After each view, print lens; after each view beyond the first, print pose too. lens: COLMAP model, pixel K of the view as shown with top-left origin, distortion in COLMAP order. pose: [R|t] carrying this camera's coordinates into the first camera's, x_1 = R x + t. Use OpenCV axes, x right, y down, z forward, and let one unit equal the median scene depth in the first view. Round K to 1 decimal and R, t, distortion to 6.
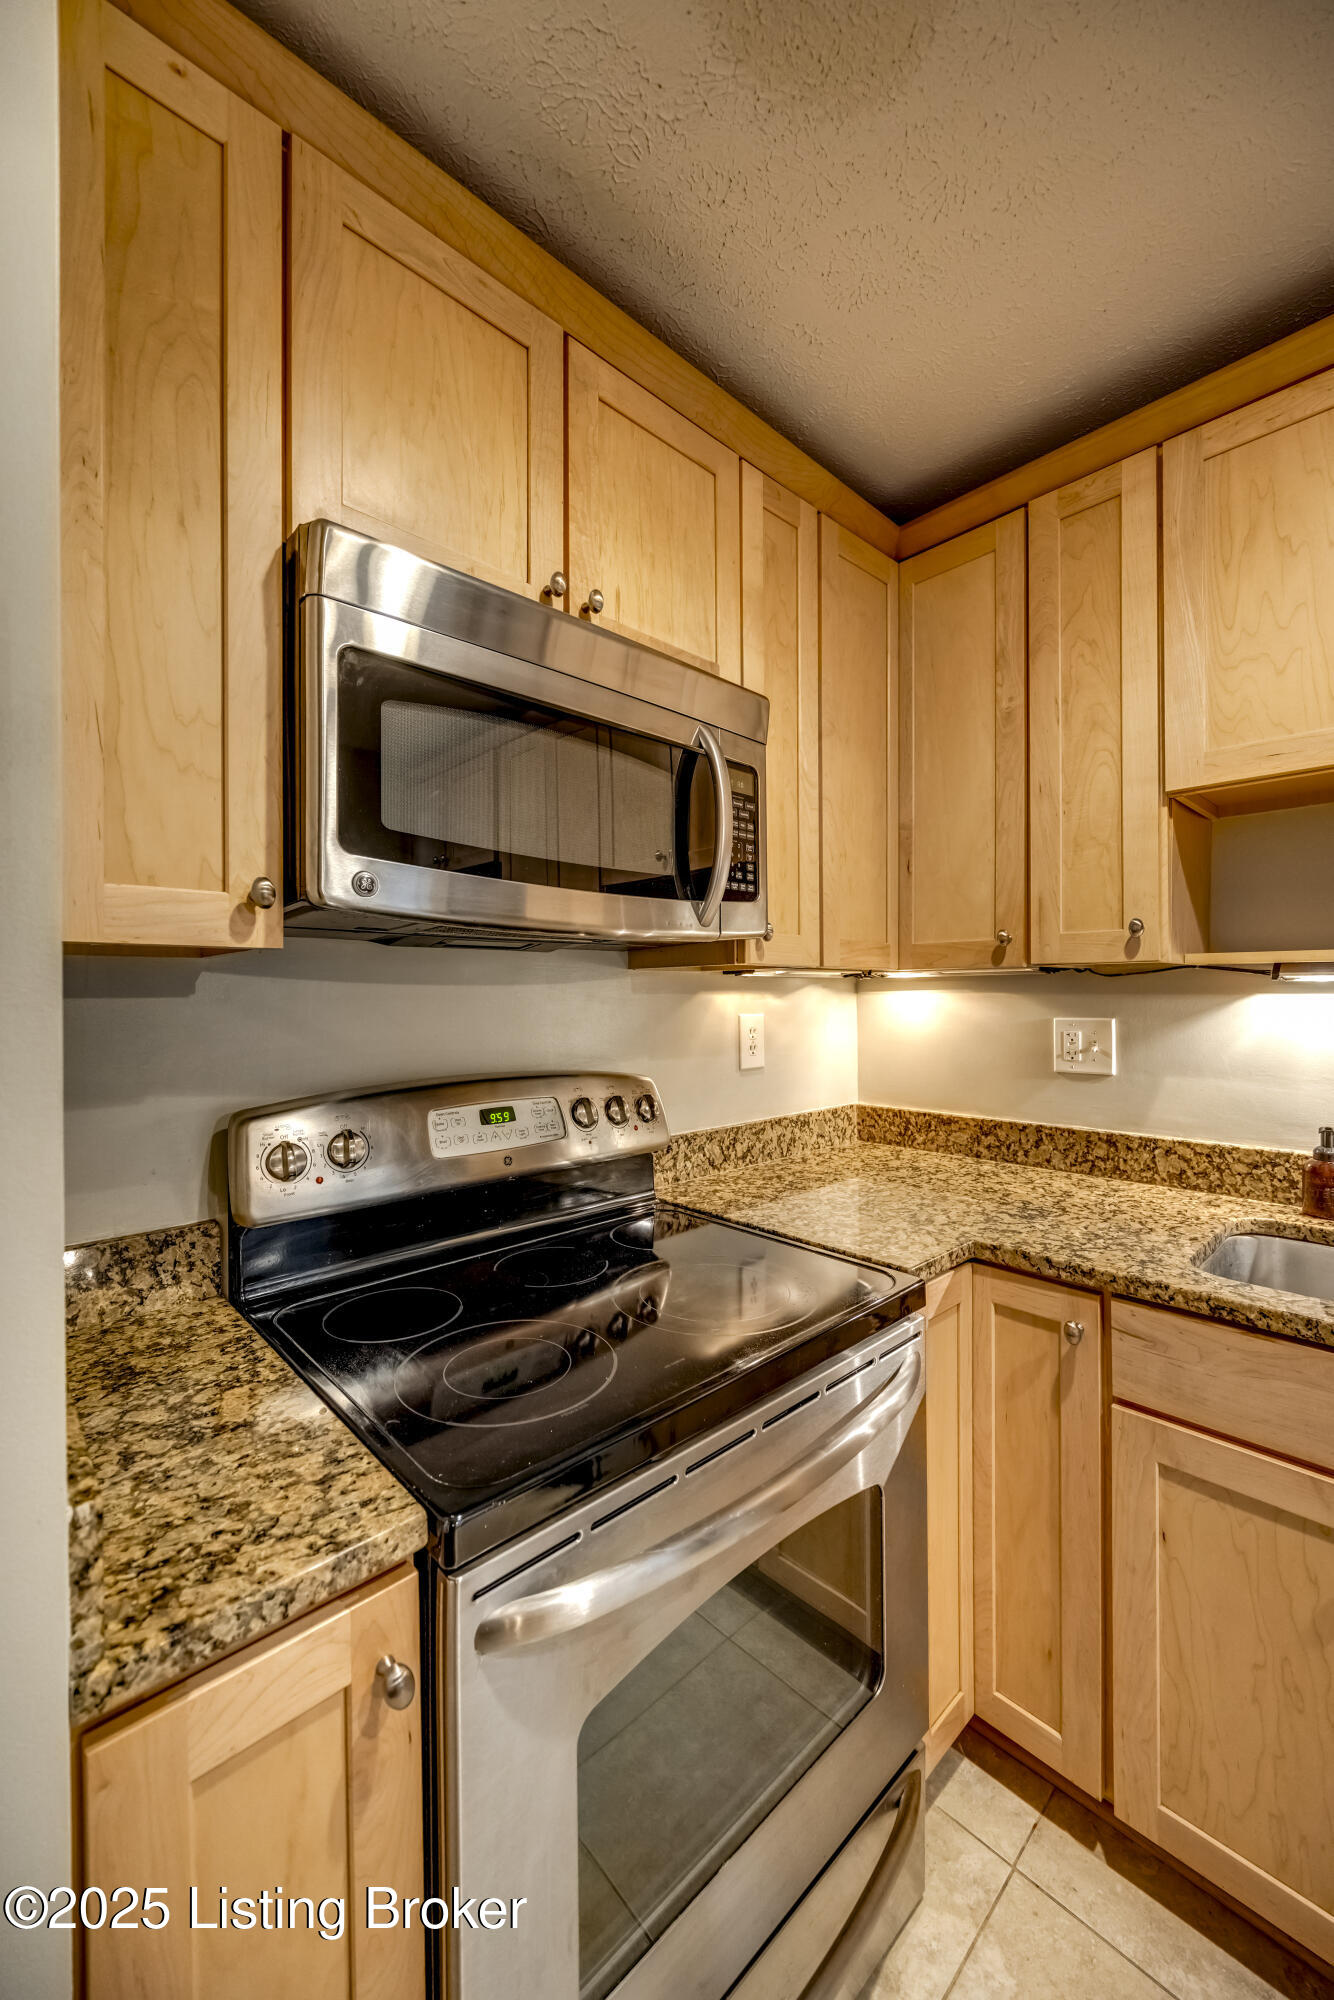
lens RADIAL K [[760.3, 0, 613.9], [0, 760.3, 992.5], [0, 0, 1]] dist [-0.002967, 0.000186]
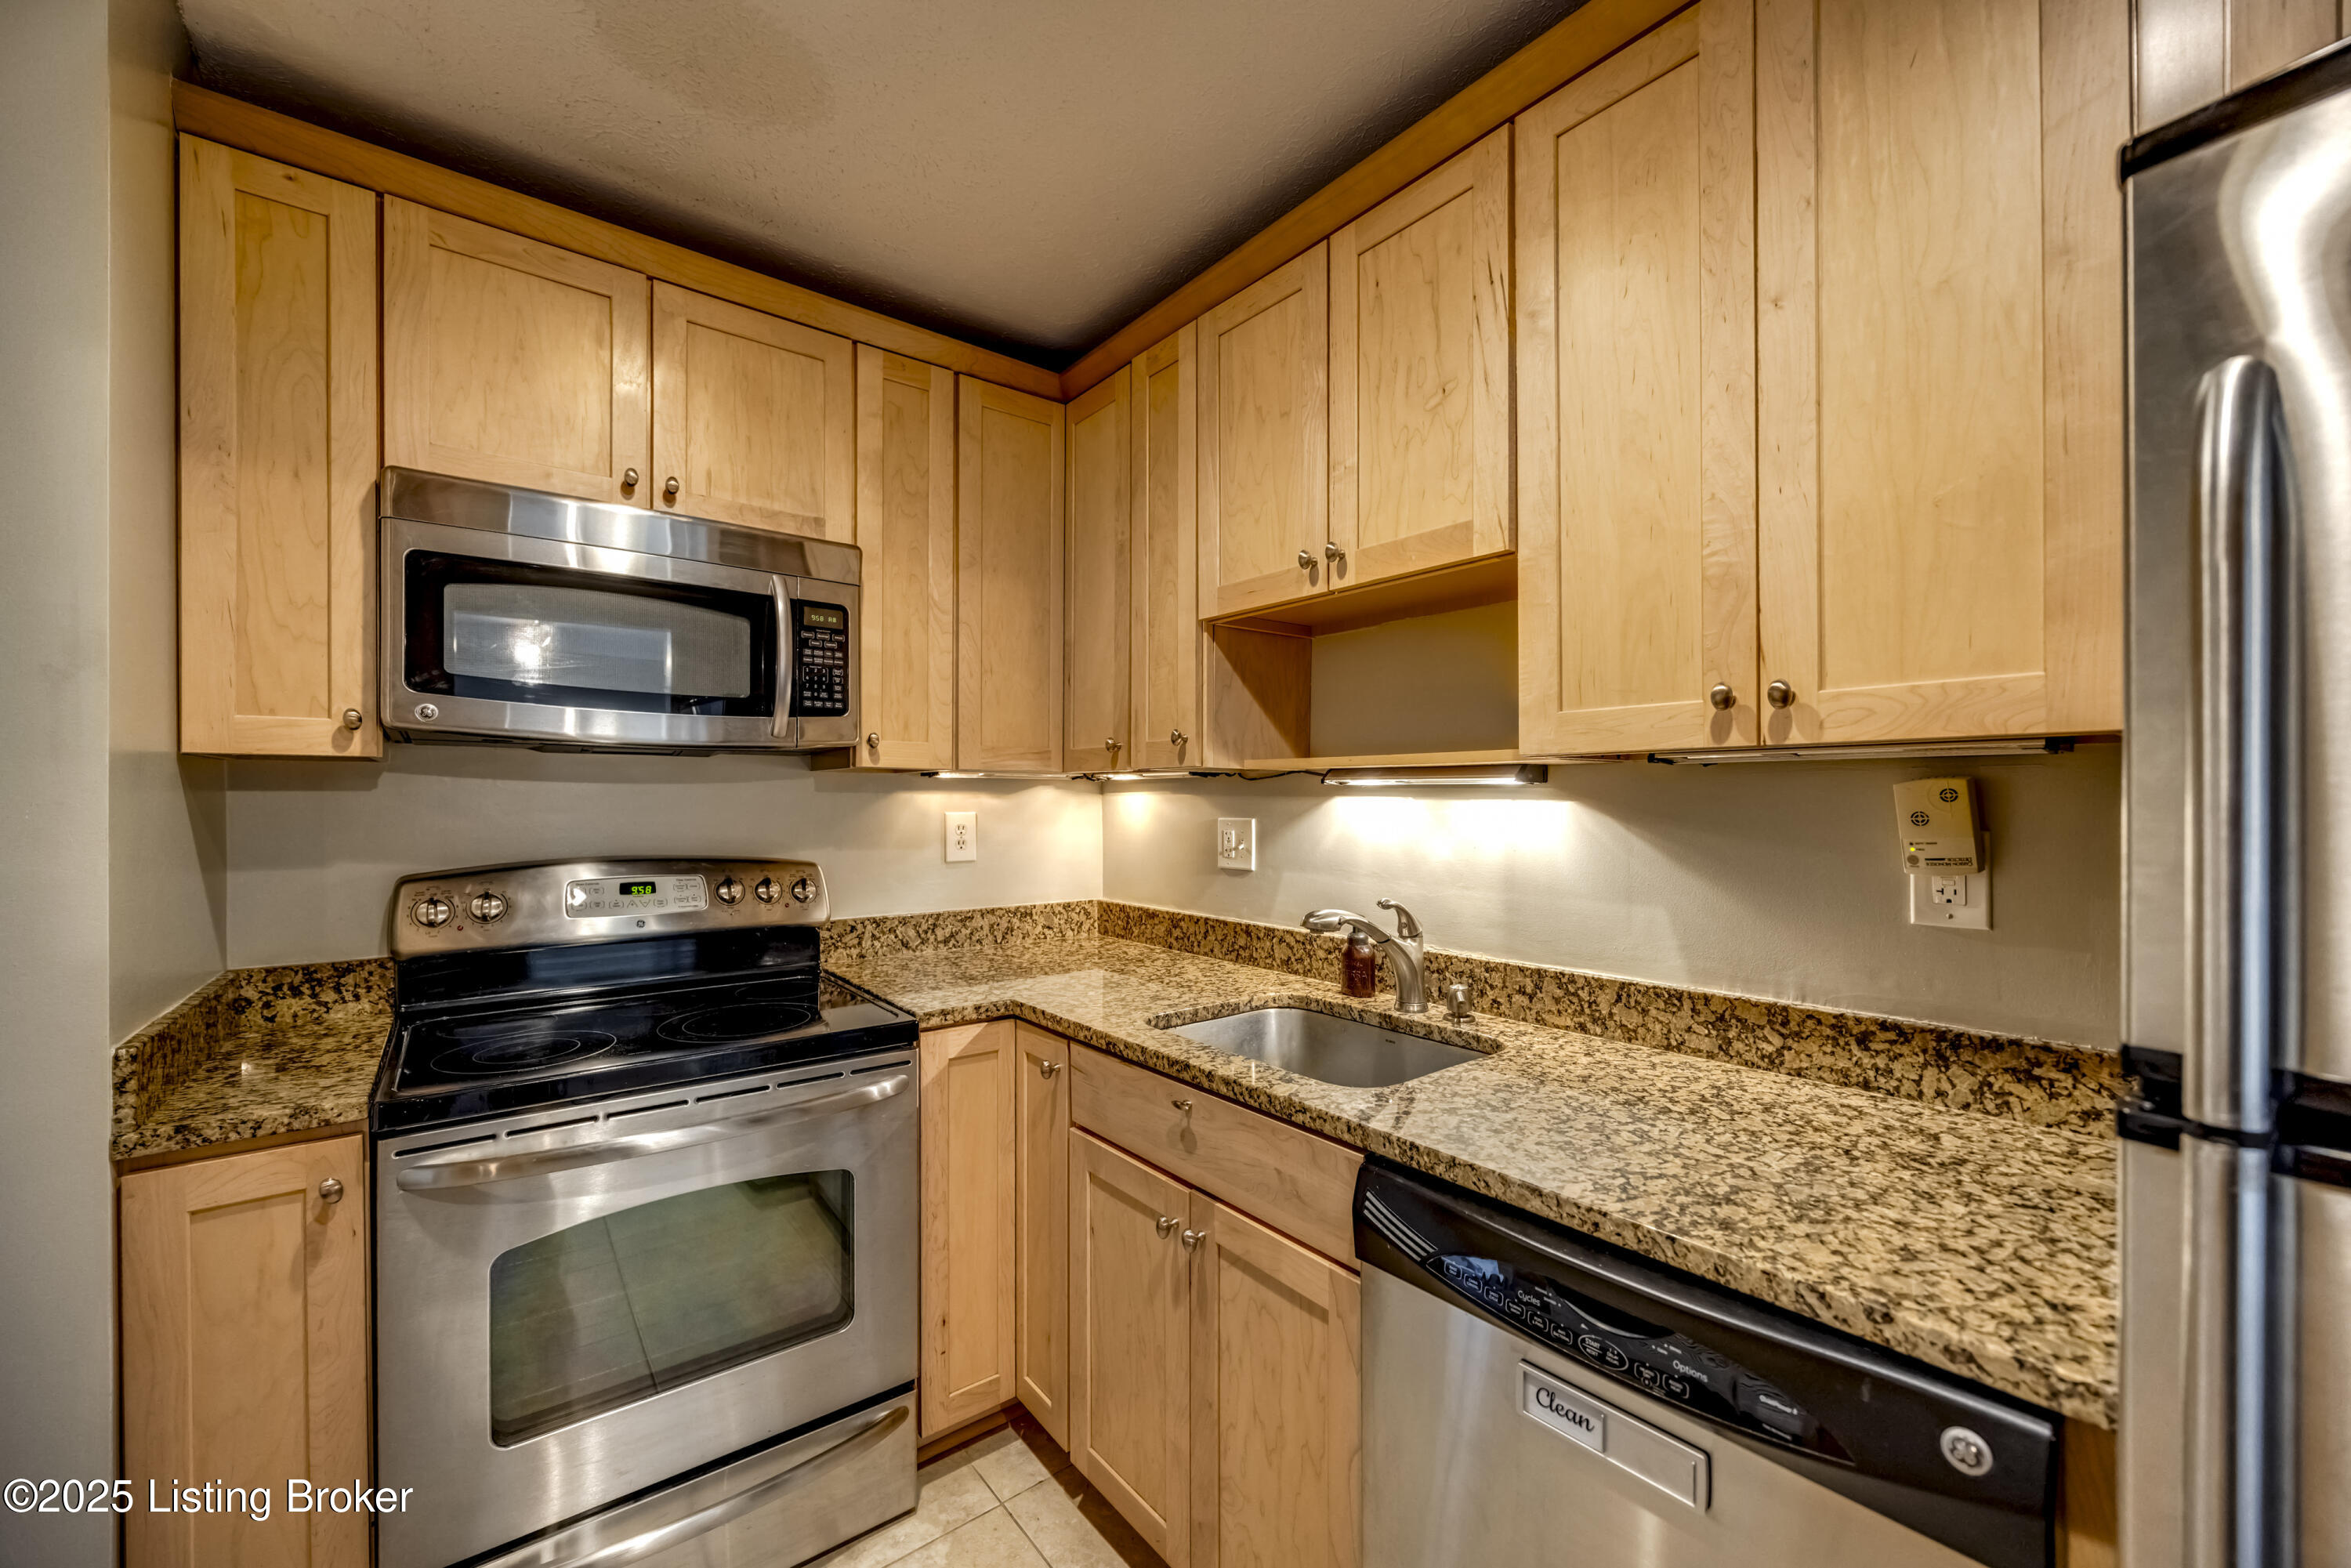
lens RADIAL K [[893.6, 0, 1110.5], [0, 893.6, 797.3], [0, 0, 1]] dist [-0.002967, 0.000186]
pose [[0.996098, 0.008471, -0.087841, 0.860689], [-0.008114, 0.999957, 0.004424, 0.000045], [0.087875, -0.003694, 0.996125, -0.446621]]
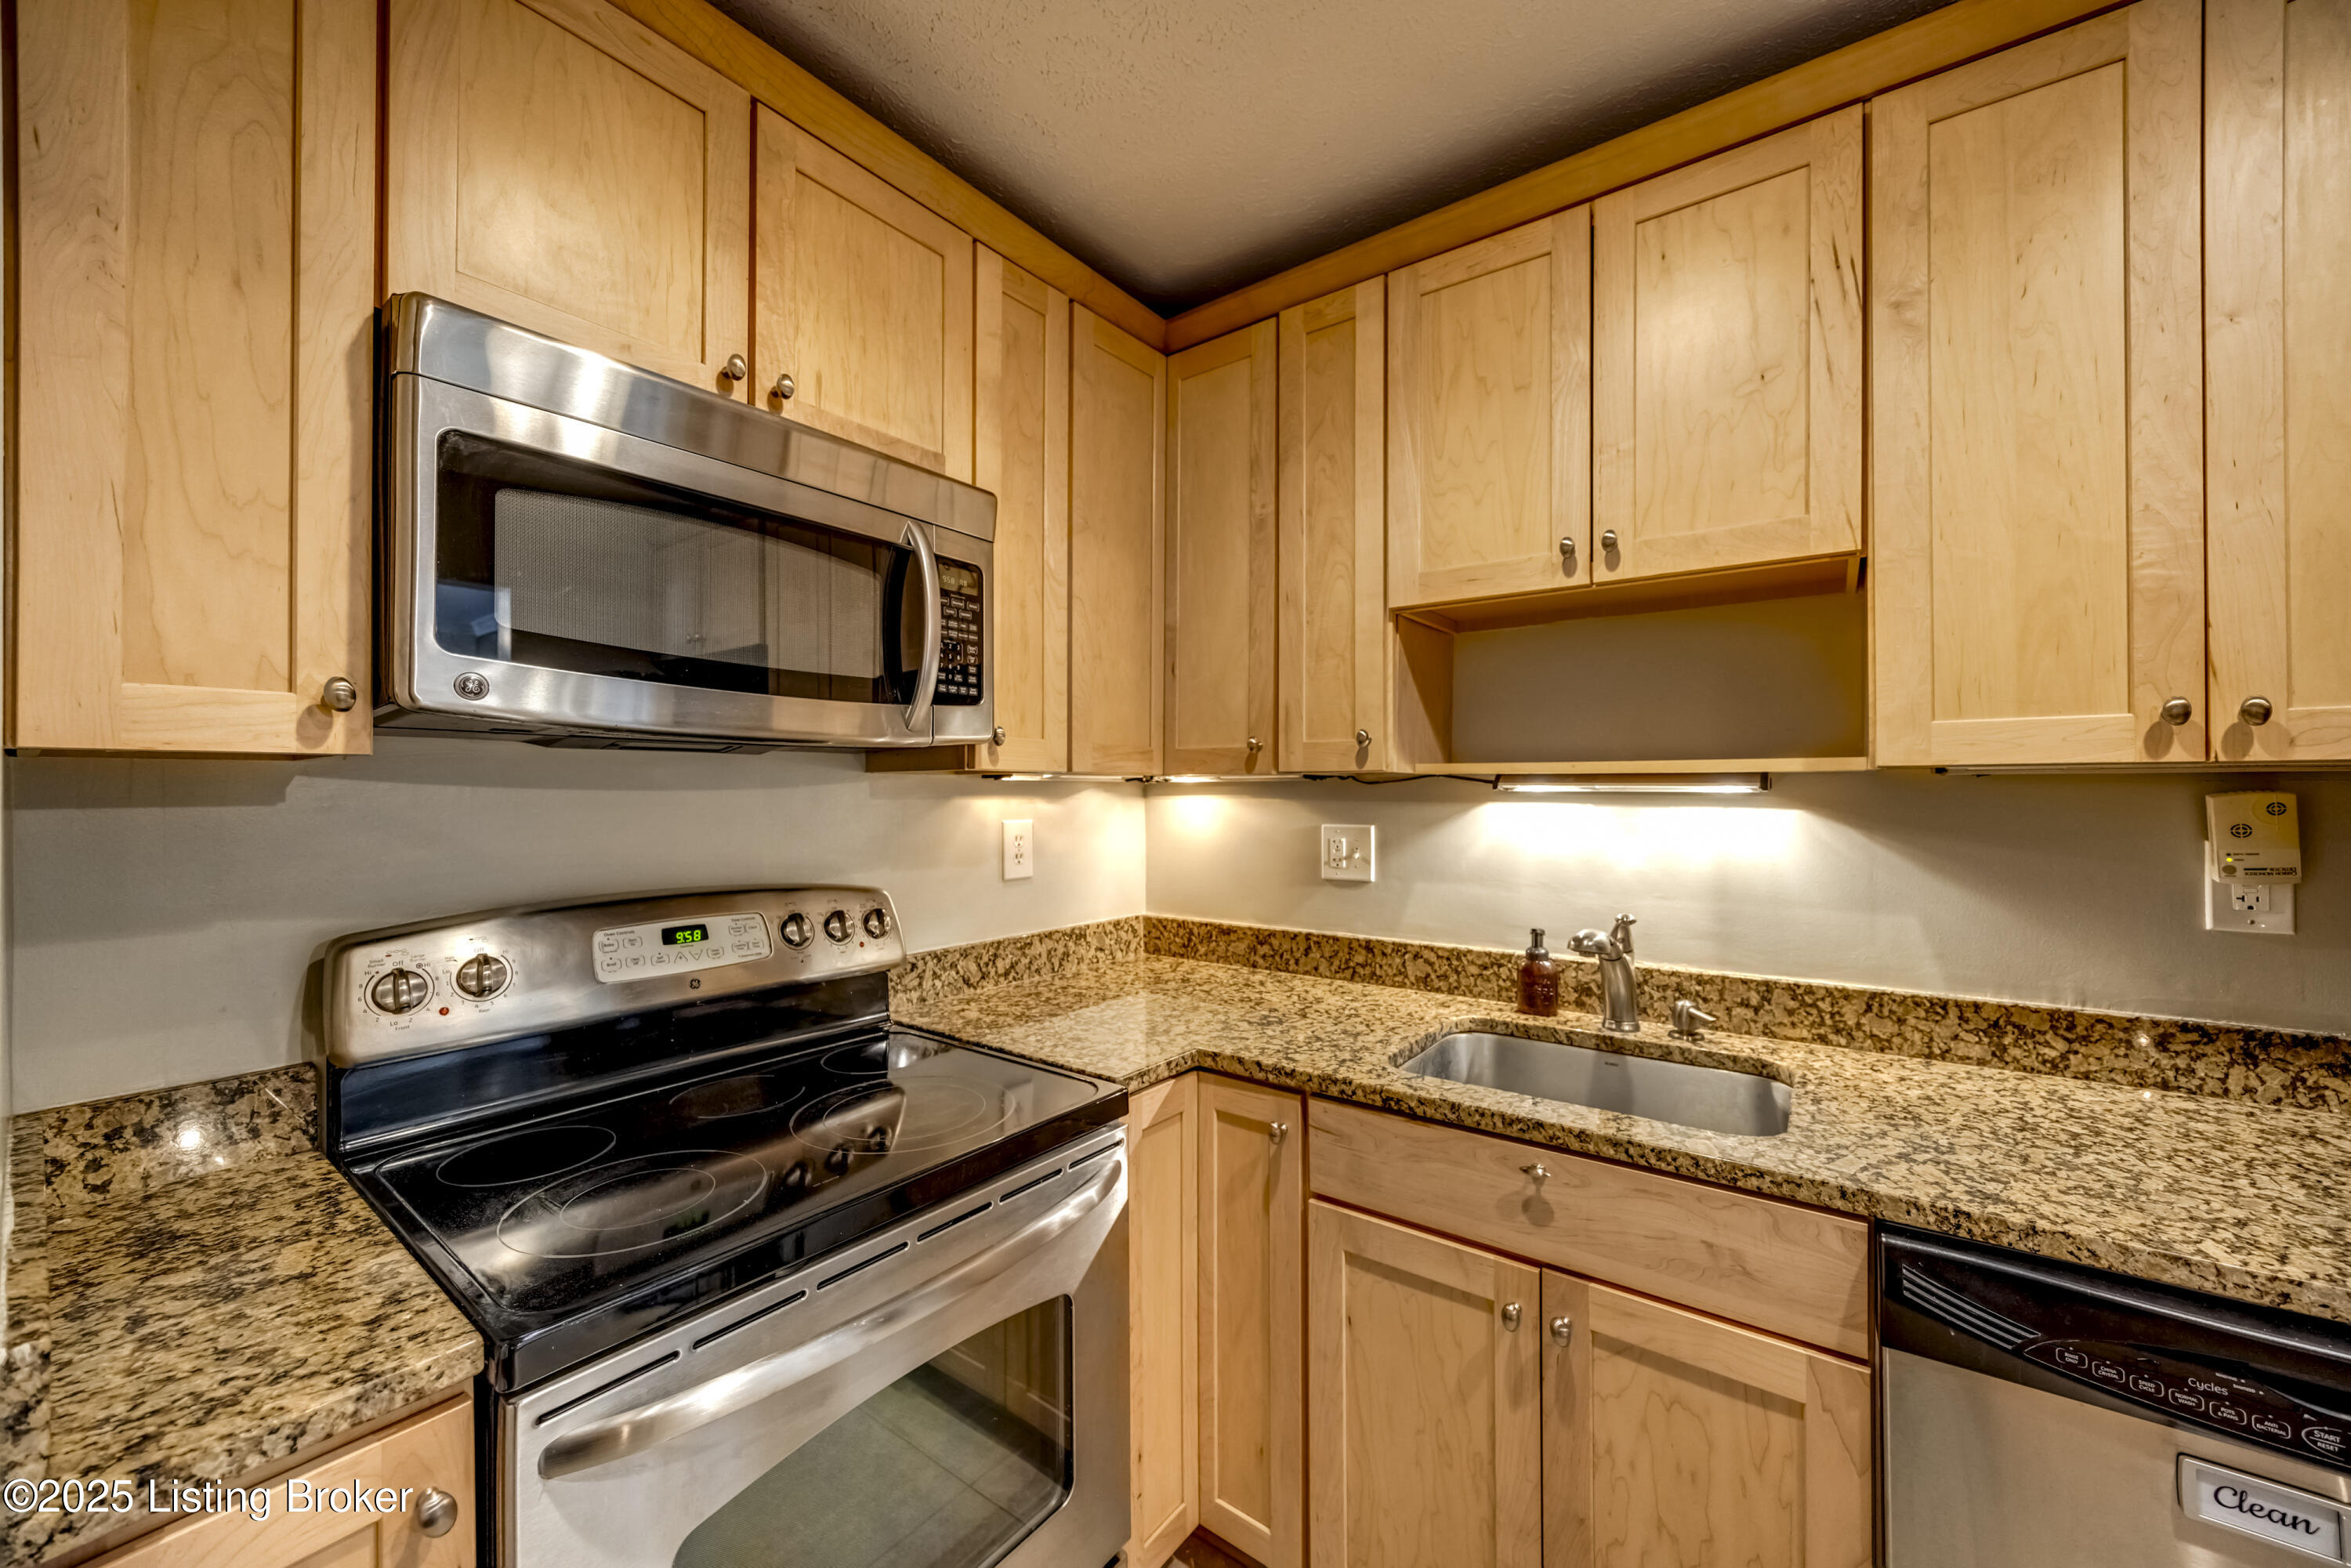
lens RADIAL K [[893.6, 0, 1153.9], [0, 893.6, 783.0], [0, 0, 1]] dist [-0.002967, 0.000186]
pose [[0.983503, 0.008056, 0.180714, 0.235091], [-0.007082, 0.999957, -0.006035, -0.019350], [-0.180755, 0.004656, 0.983517, -0.175297]]
